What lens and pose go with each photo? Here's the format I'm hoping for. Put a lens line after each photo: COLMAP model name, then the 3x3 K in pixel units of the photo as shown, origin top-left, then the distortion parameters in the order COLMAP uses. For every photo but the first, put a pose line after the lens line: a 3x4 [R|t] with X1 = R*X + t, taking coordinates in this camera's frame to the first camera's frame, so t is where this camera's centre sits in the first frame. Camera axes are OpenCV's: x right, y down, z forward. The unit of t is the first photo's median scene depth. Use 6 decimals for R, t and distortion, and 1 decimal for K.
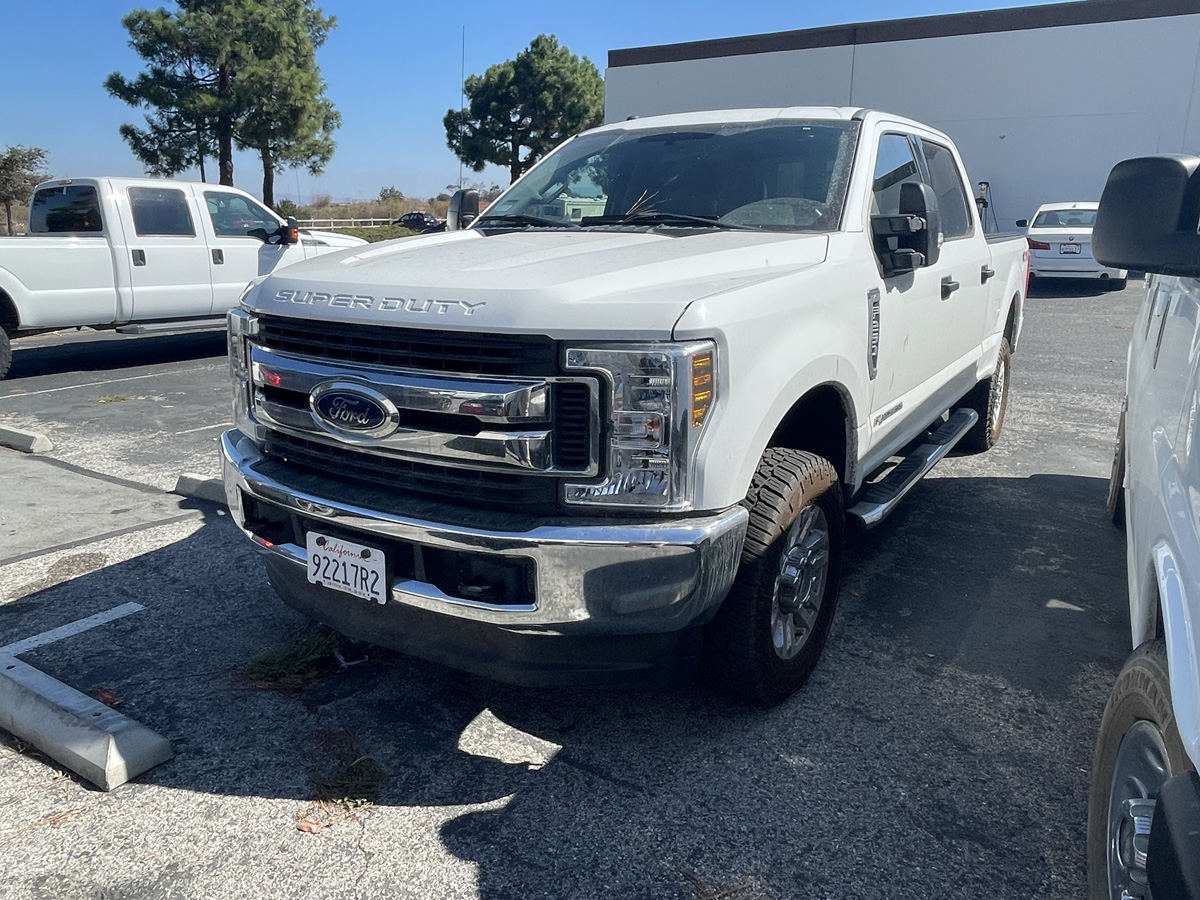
lens RADIAL K [[850.6, 0, 600.0], [0, 850.6, 450.0], [0, 0, 1]] dist [-0.004858, -0.006861]
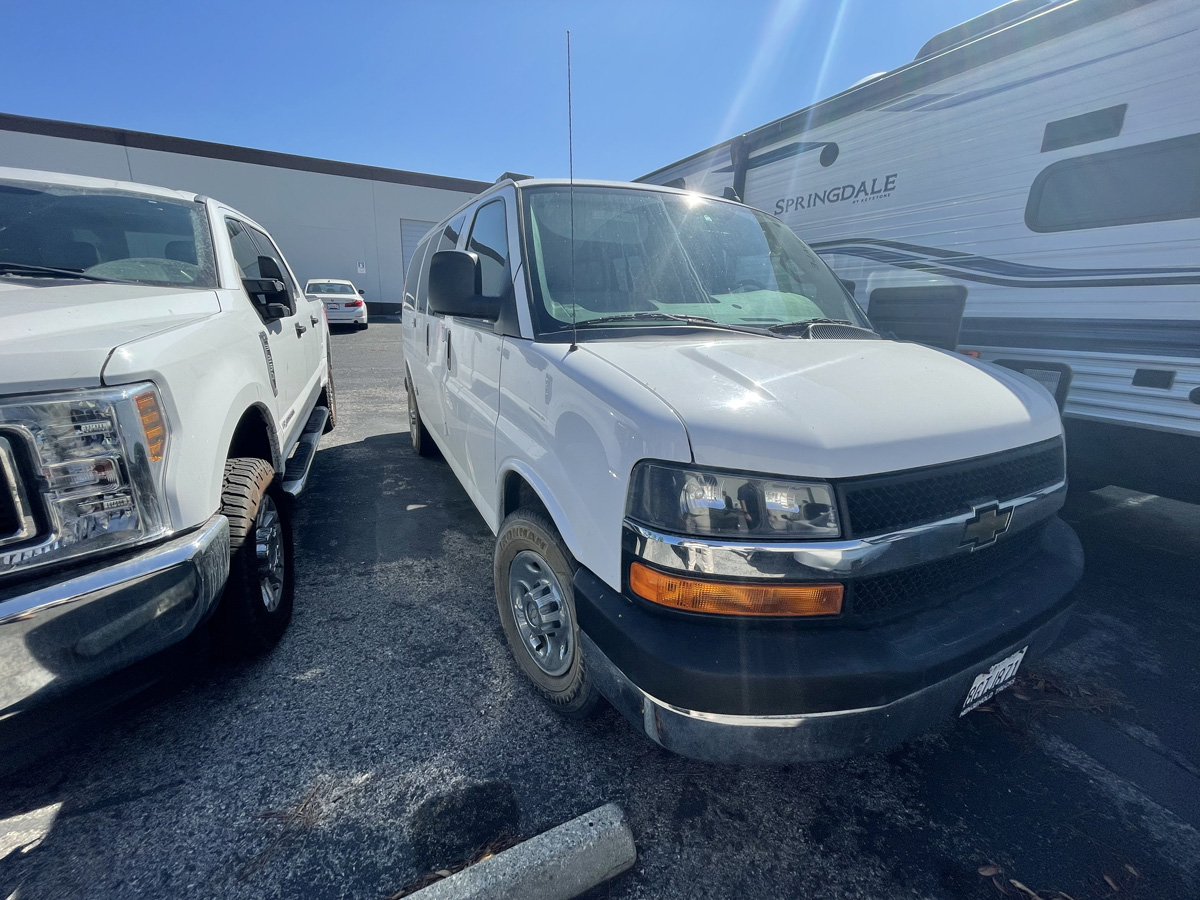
lens RADIAL K [[478.7, 0, 598.7], [0, 478.7, 447.1], [0, 0, 1]] dist [-0.002430, -0.000131]
pose [[0.542316, -0.221633, 0.810415, -0.072232], [0.178818, 0.972927, 0.146415, -0.031120], [-0.820925, 0.065513, 0.567265, 0.163767]]
